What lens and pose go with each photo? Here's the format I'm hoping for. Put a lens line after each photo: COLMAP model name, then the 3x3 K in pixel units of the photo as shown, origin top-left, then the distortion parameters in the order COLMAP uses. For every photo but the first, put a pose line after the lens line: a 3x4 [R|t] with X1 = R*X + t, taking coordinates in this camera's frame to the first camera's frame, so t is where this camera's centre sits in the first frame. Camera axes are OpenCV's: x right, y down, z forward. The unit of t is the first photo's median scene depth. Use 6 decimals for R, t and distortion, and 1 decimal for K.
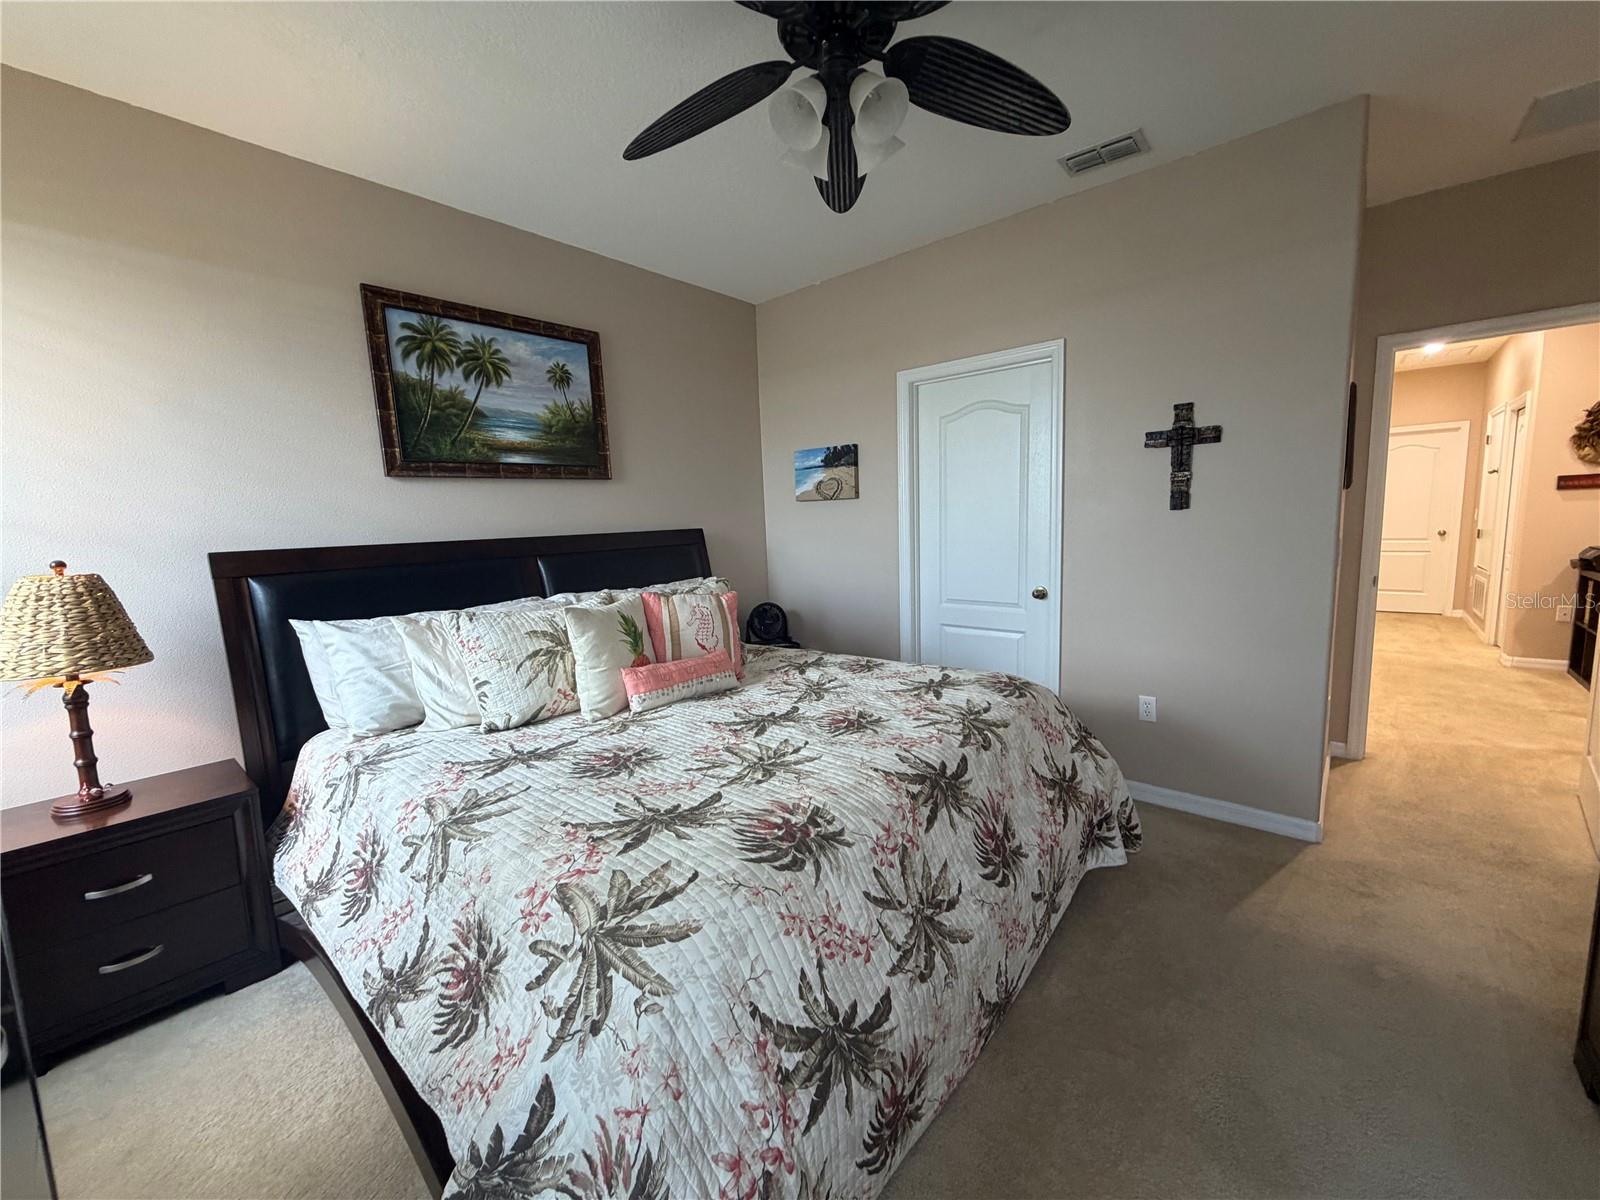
lens RADIAL K [[633.8, 0, 799.4], [0, 633.8, 599.0], [0, 0, 1]] dist [0.002298, -0.001413]
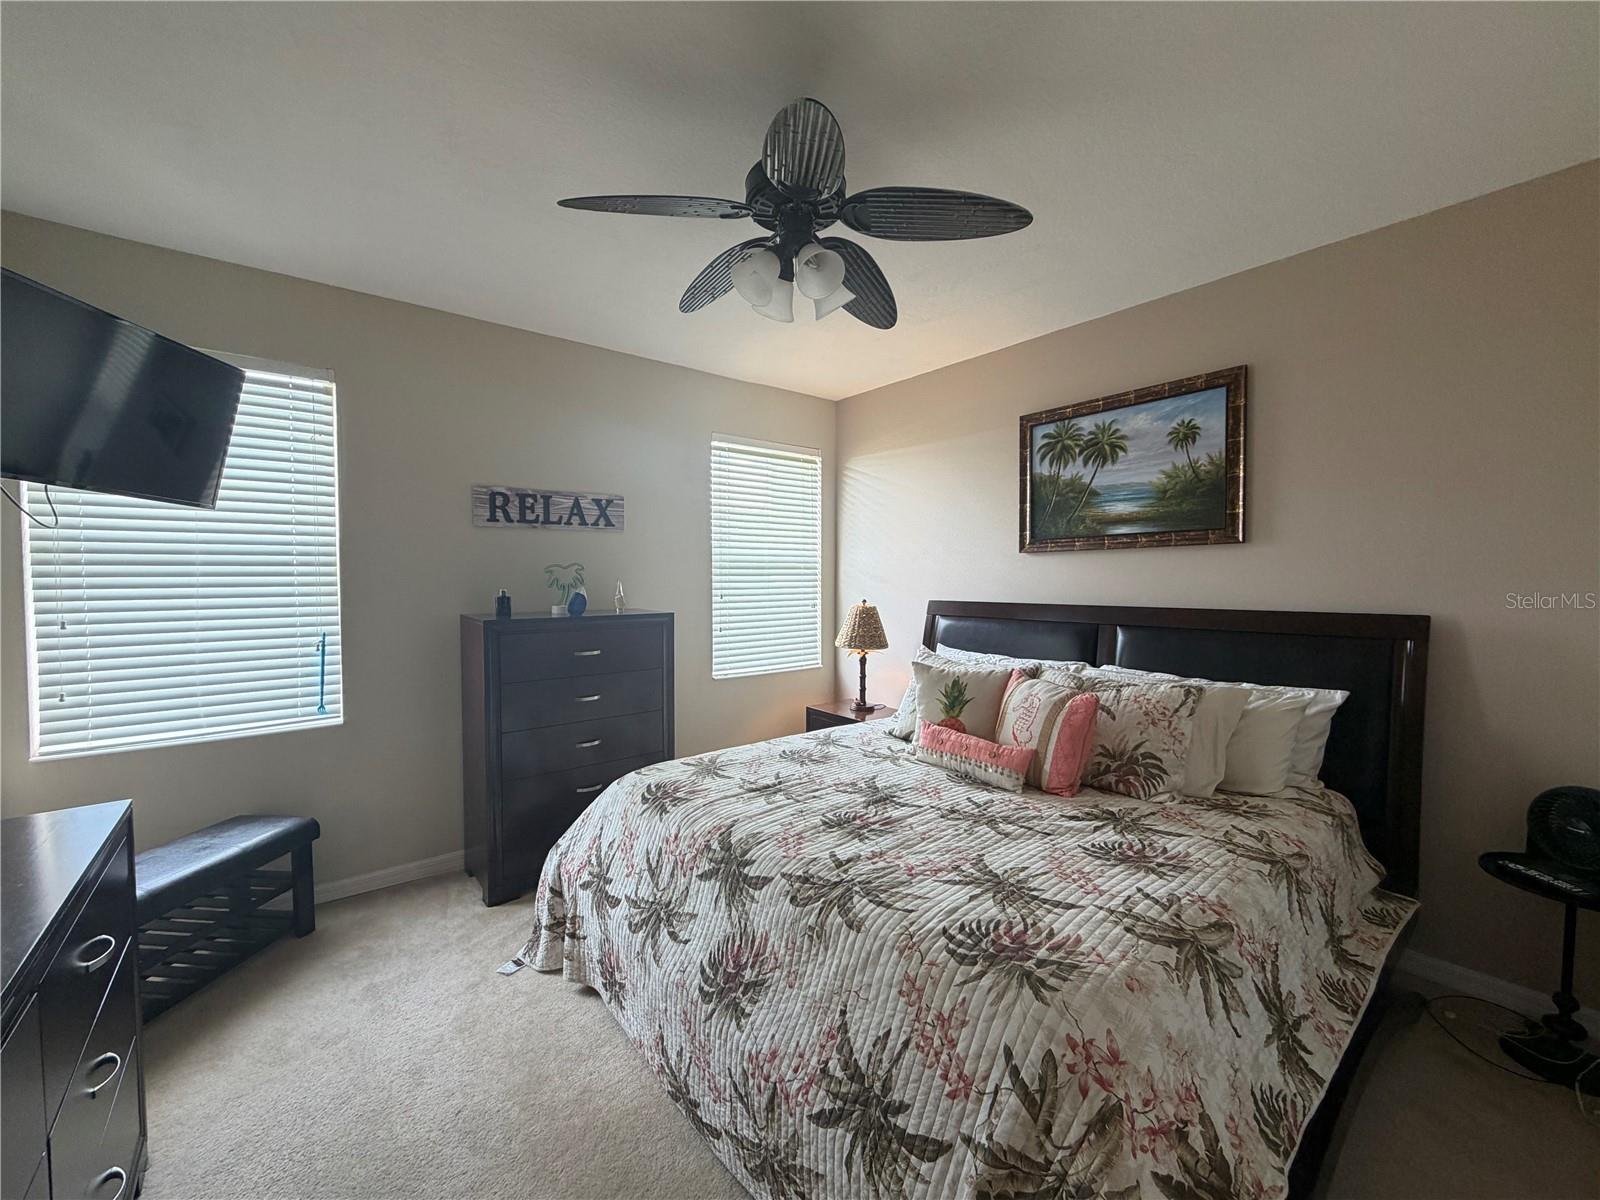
lens RADIAL K [[633.8, 0, 798.8], [0, 633.8, 601.6], [0, 0, 1]] dist [0.002298, -0.001413]
pose [[-0.168232, 0.078135, -0.982646, 0.714834], [-0.114882, 0.988507, 0.098269, -0.157915], [0.979030, 0.129420, -0.157323, 0.714784]]
